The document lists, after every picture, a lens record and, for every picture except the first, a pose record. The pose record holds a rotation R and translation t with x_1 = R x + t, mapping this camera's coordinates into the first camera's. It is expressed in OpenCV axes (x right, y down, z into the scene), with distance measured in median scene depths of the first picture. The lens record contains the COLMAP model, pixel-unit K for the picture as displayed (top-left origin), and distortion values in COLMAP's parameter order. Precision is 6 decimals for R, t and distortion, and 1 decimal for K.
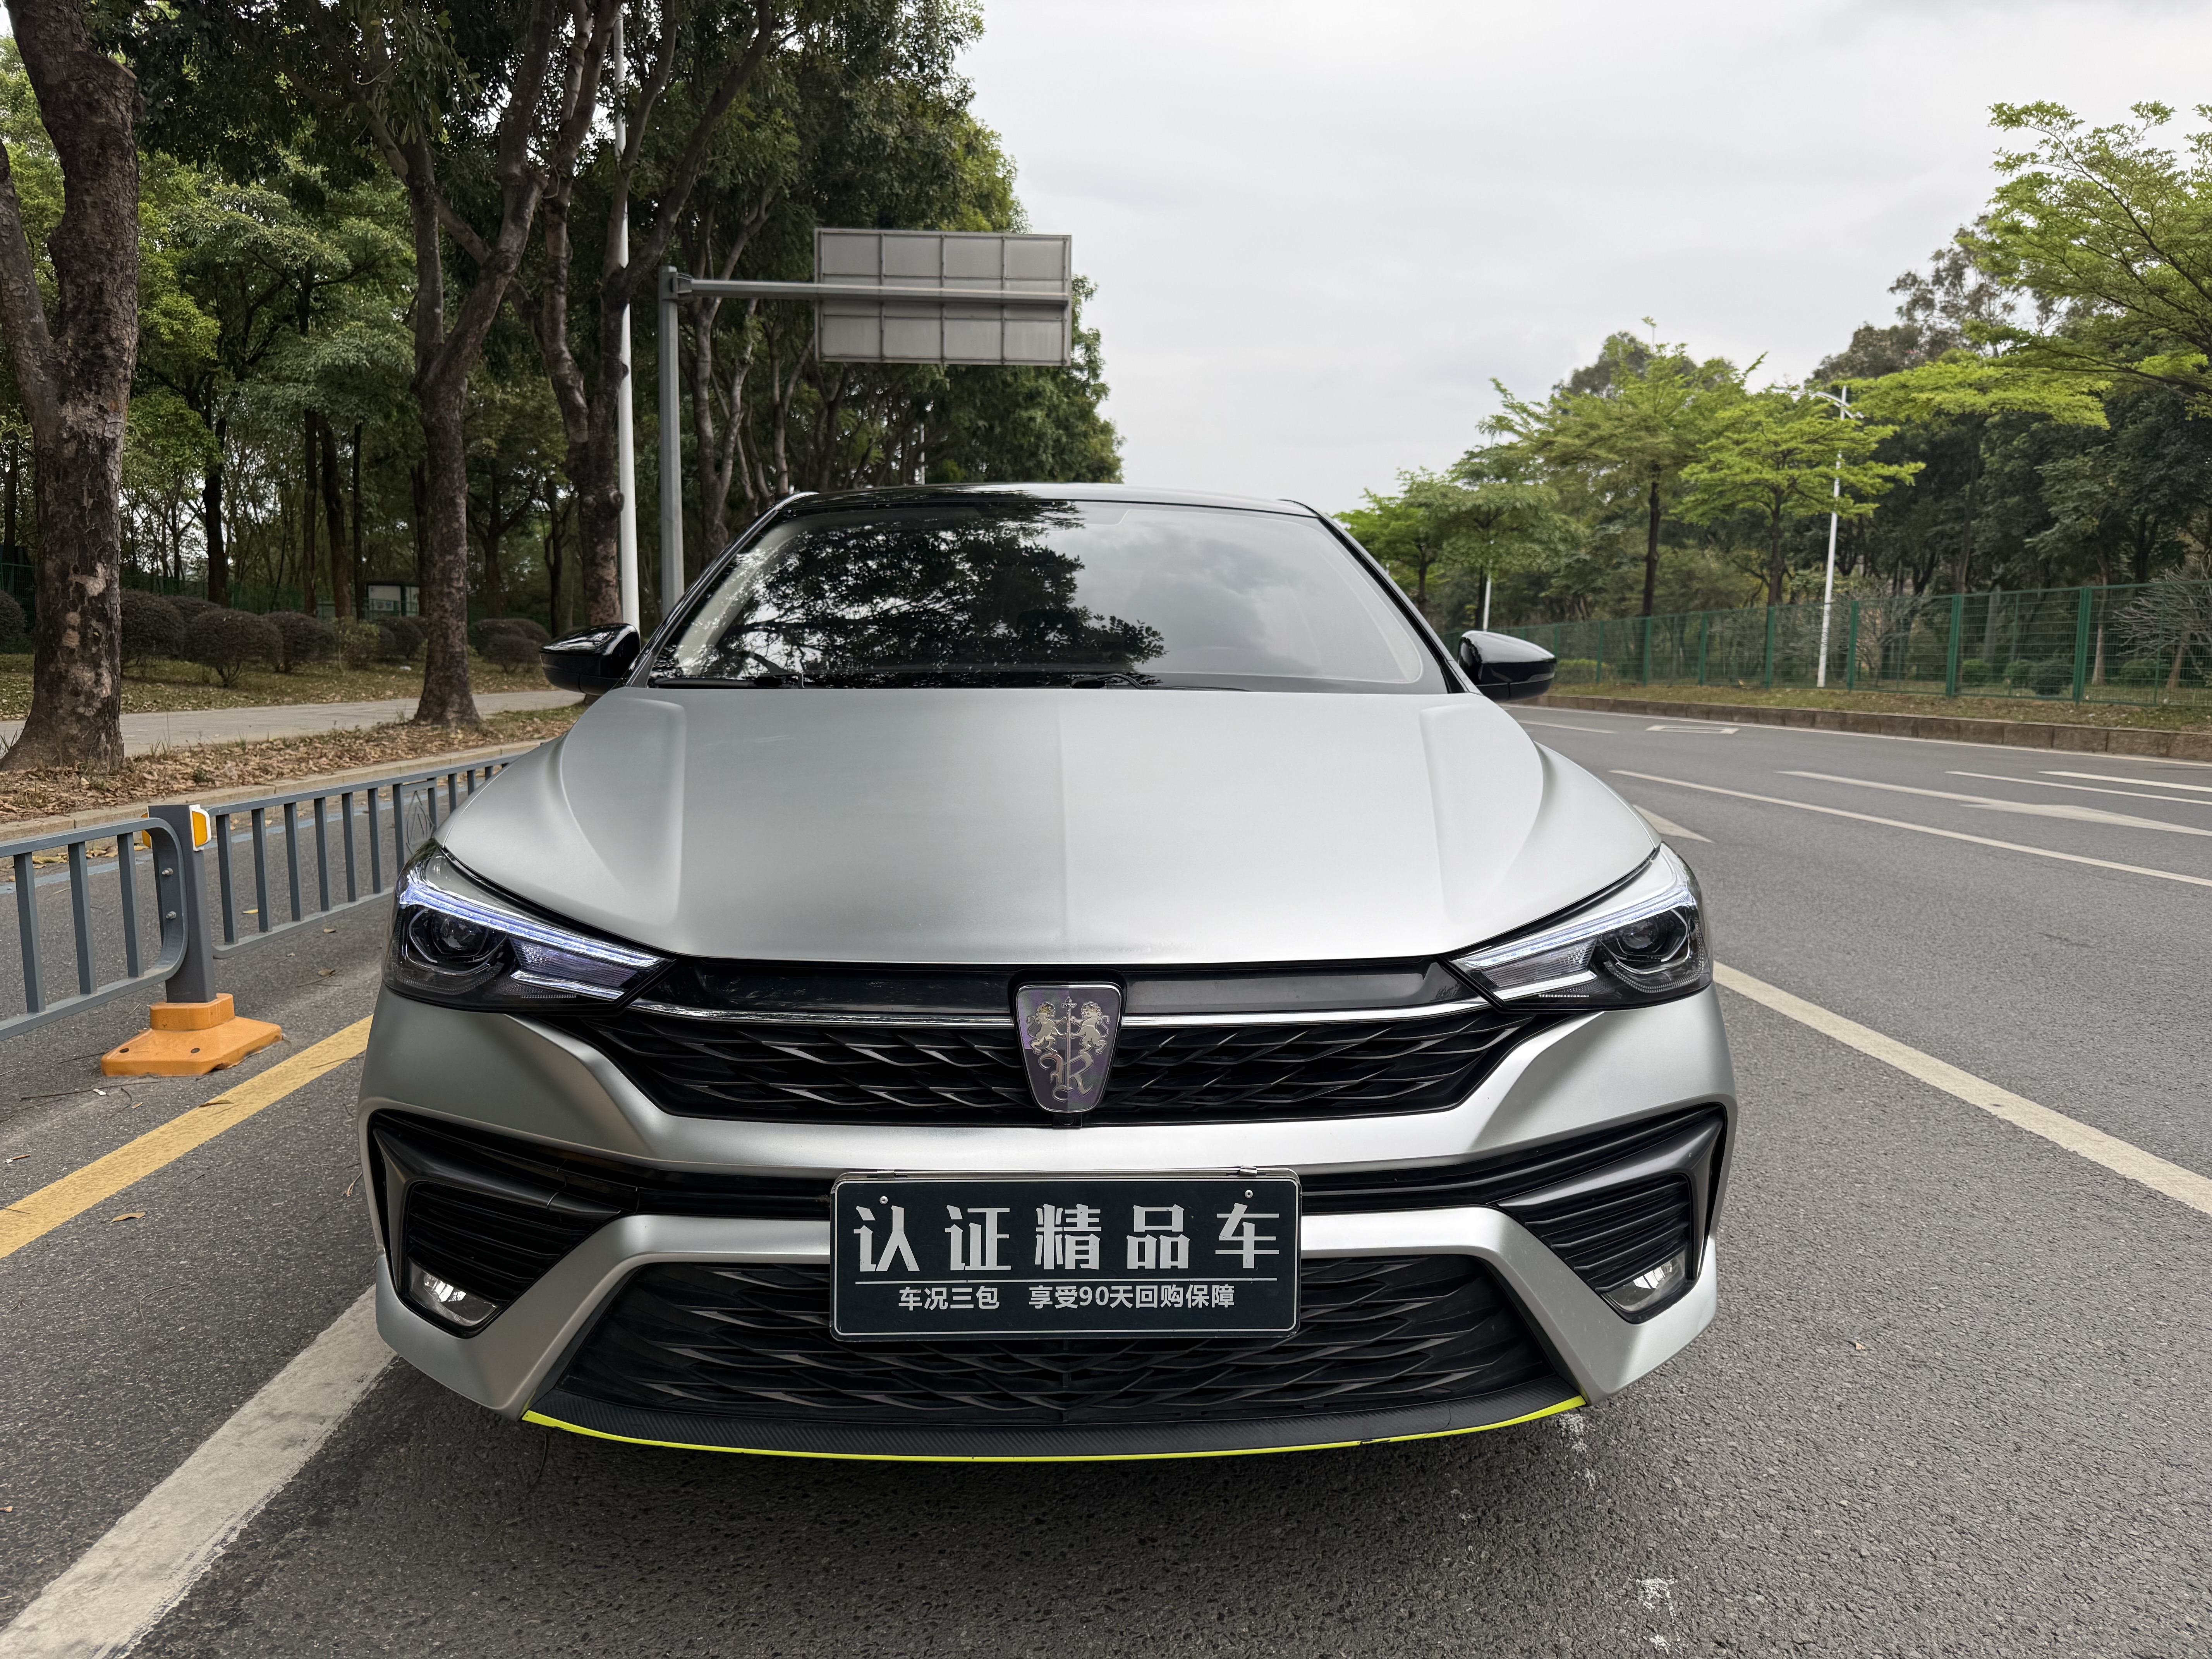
lens RADIAL K [[1546.3, 0, 1128.4], [0, 1546.3, 870.1], [0, 0, 1]] dist [0.079435, -0.086622]
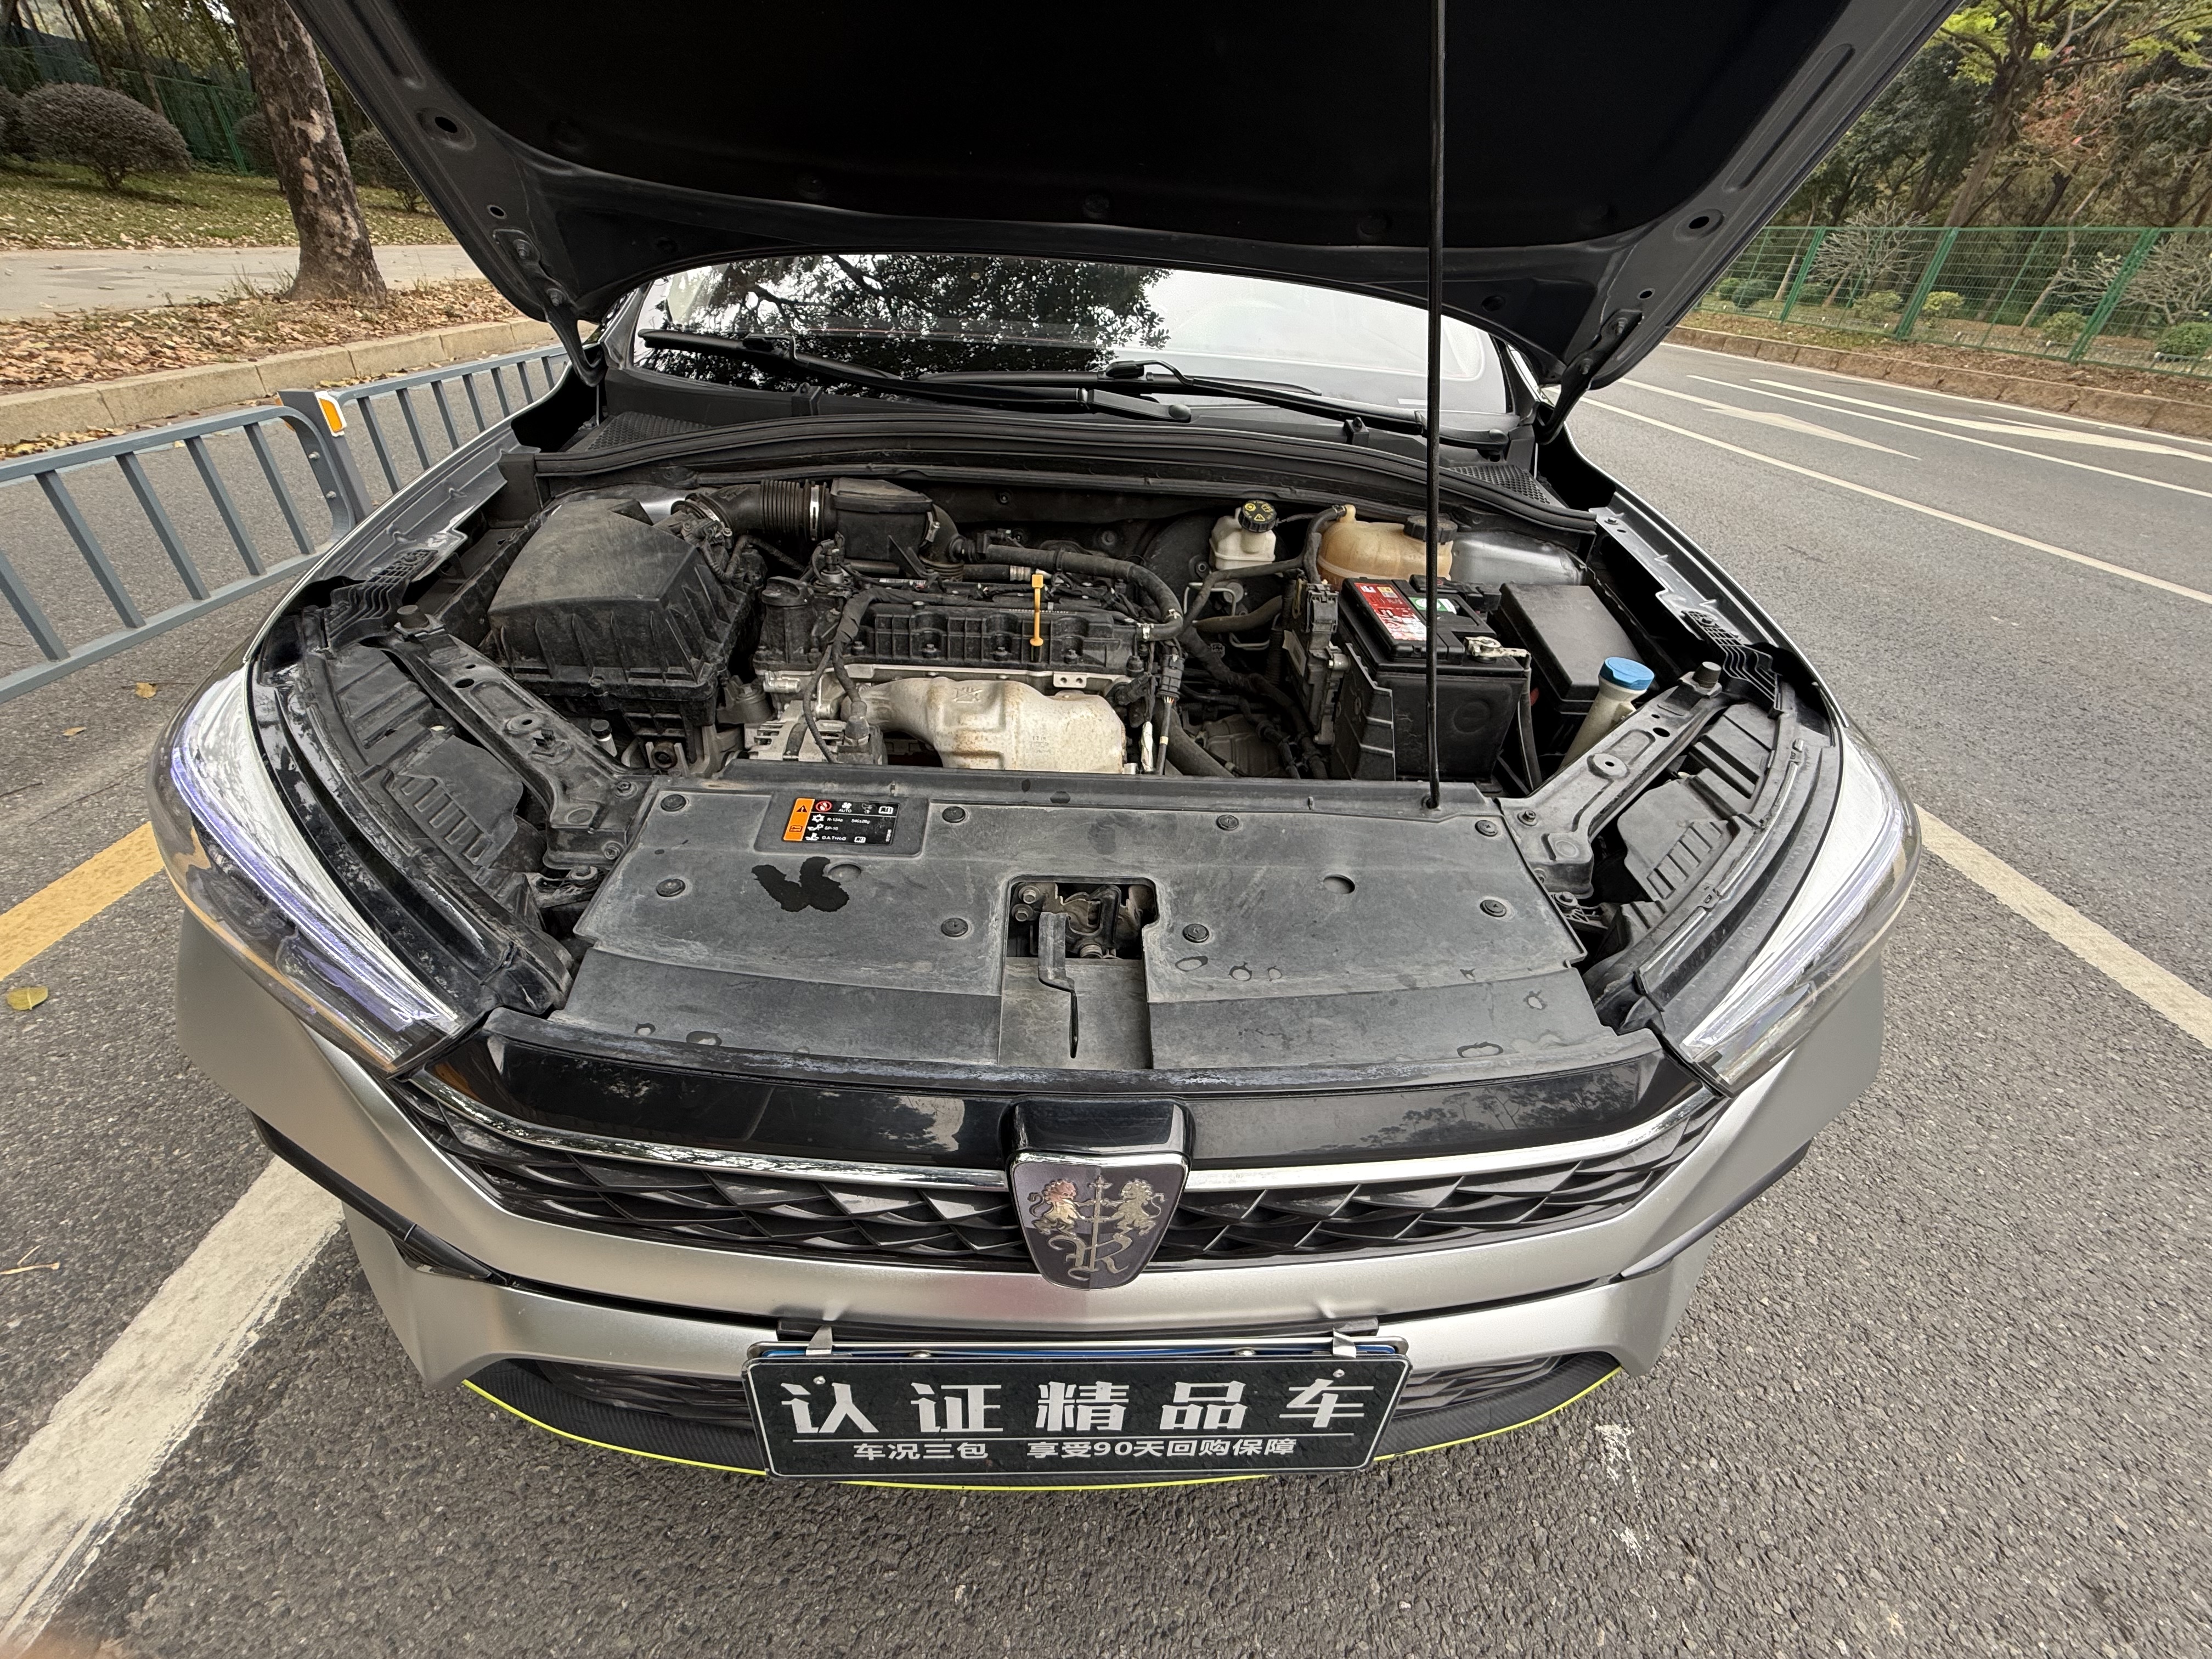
lens RADIAL K [[897.8, 0, 1107.9], [0, 897.8, 852.4], [0, 0, 1]] dist [0.001496, 0.000047]
pose [[0.998273, 0.057039, 0.014030, -0.008139], [-0.057253, 0.891474, 0.449440, -0.031339], [0.013129, -0.449467, 0.893200, 0.126947]]
